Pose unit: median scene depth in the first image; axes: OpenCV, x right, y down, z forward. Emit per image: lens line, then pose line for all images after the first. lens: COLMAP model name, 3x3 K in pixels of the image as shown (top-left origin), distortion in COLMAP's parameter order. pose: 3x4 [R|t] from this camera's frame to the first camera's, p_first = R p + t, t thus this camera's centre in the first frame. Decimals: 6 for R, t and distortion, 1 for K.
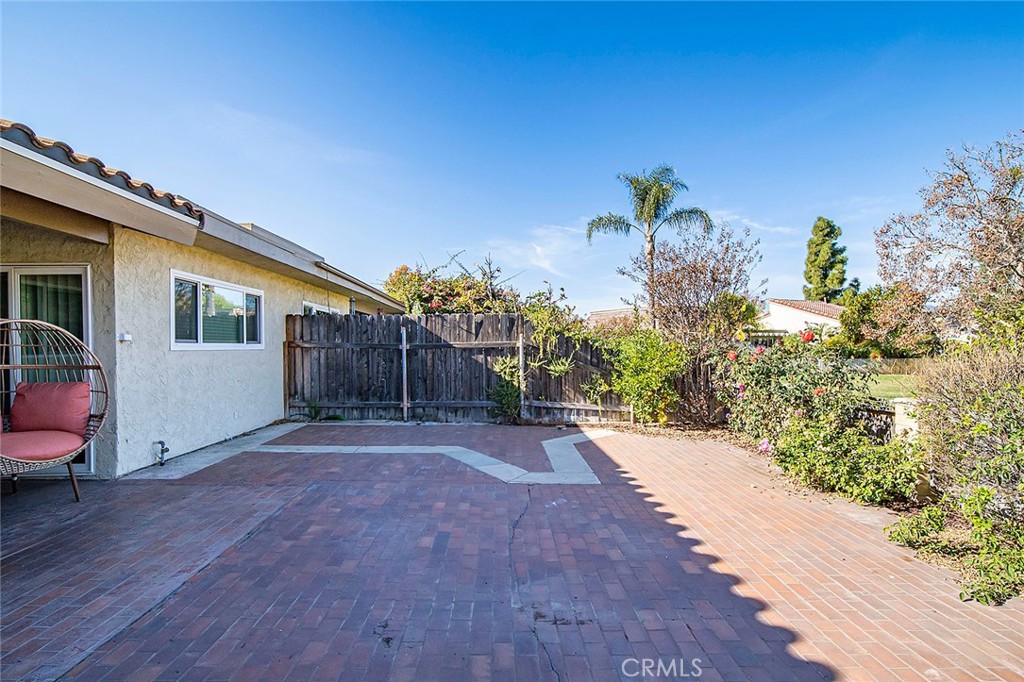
lens RADIAL K [[551.7, 0, 512.0], [0, 551.7, 341.0], [0, 0, 1]] dist [0.000412, 0.000545]
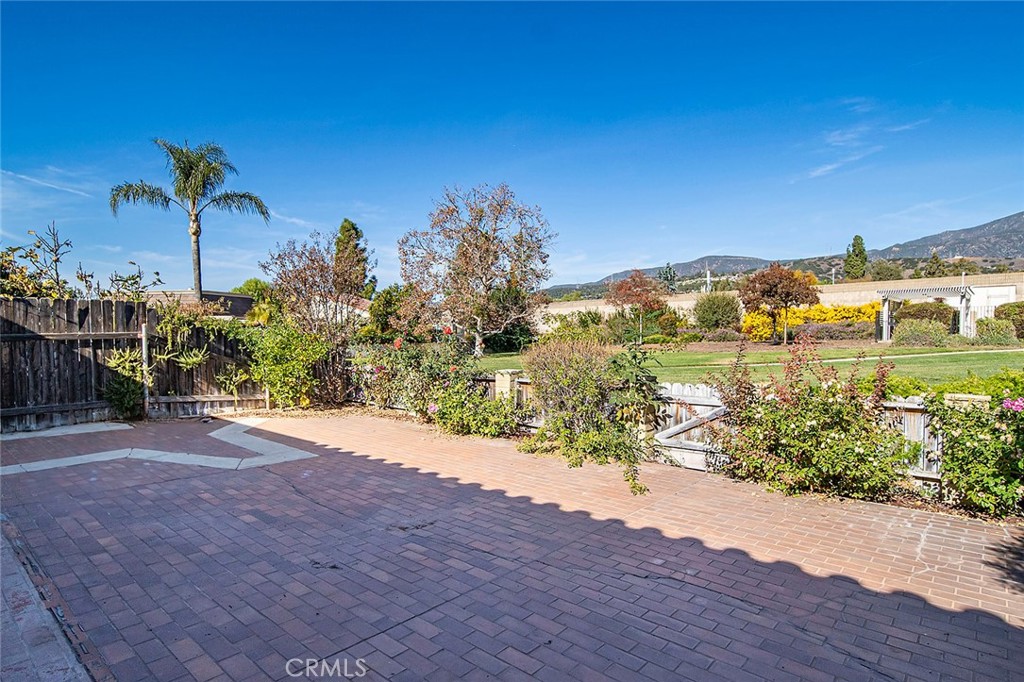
lens RADIAL K [[551.7, 0, 512.0], [0, 551.7, 341.0], [0, 0, 1]] dist [0.000412, 0.000545]
pose [[0.670272, -0.011295, 0.742030, -0.250294], [-0.006791, 0.999749, 0.021352, -0.008126], [-0.742085, -0.019351, 0.670027, -0.052004]]
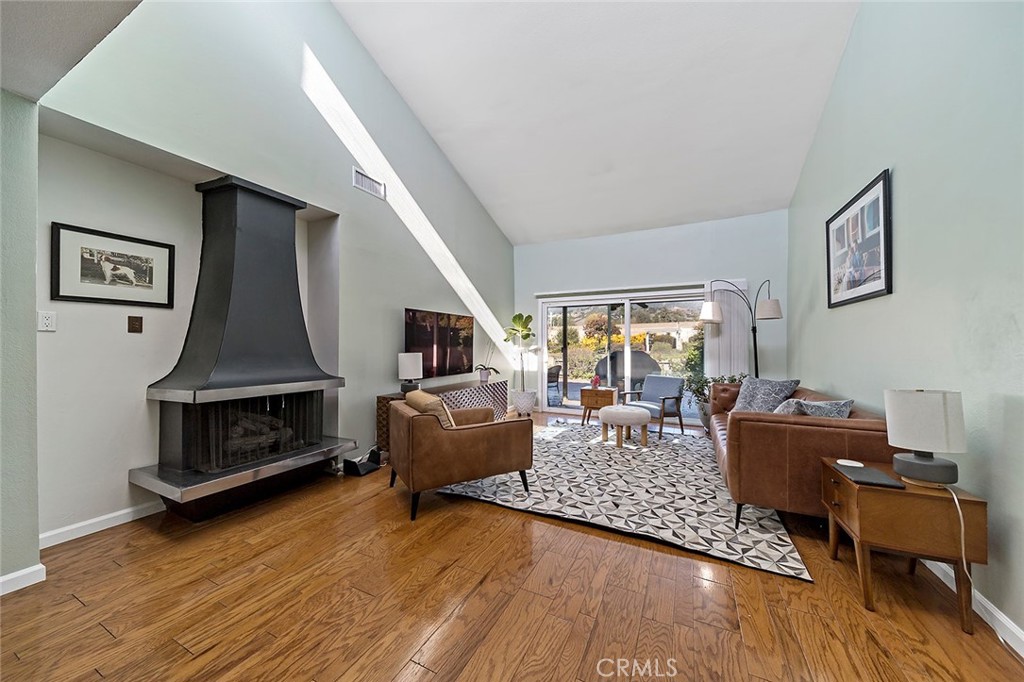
lens RADIAL K [[355.9, 0, 512.1], [0, 355.9, 345.6], [0, 0, 1]] dist [0.001176, 0.000023]
pose [[0.467830, 0.009466, 0.883768, -0.841264], [-0.010838, 0.999929, -0.004973, 0.001113], [-0.883752, -0.007252, 0.467900, -0.087654]]
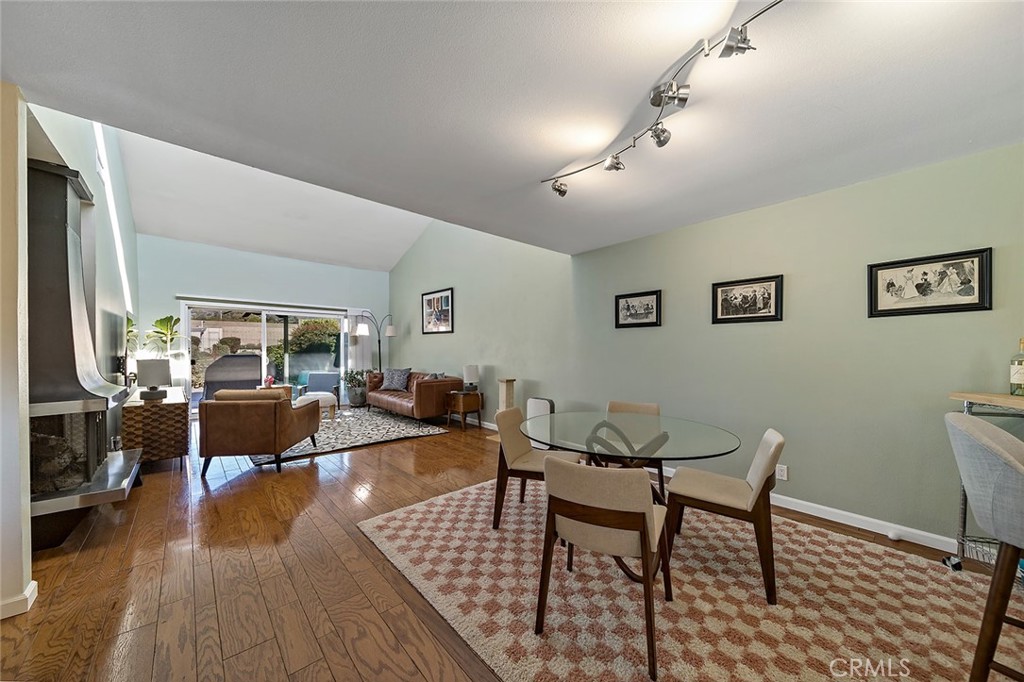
lens RADIAL K [[353.2, 0, 511.2], [0, 353.2, 359.9], [0, 0, 1]] dist [0.000401, 0.000016]
pose [[-0.652344, -0.016150, 0.757751, -0.986547], [-0.005607, 0.999848, 0.016483, 0.001072], [-0.757902, 0.006504, -0.652336, 0.055436]]
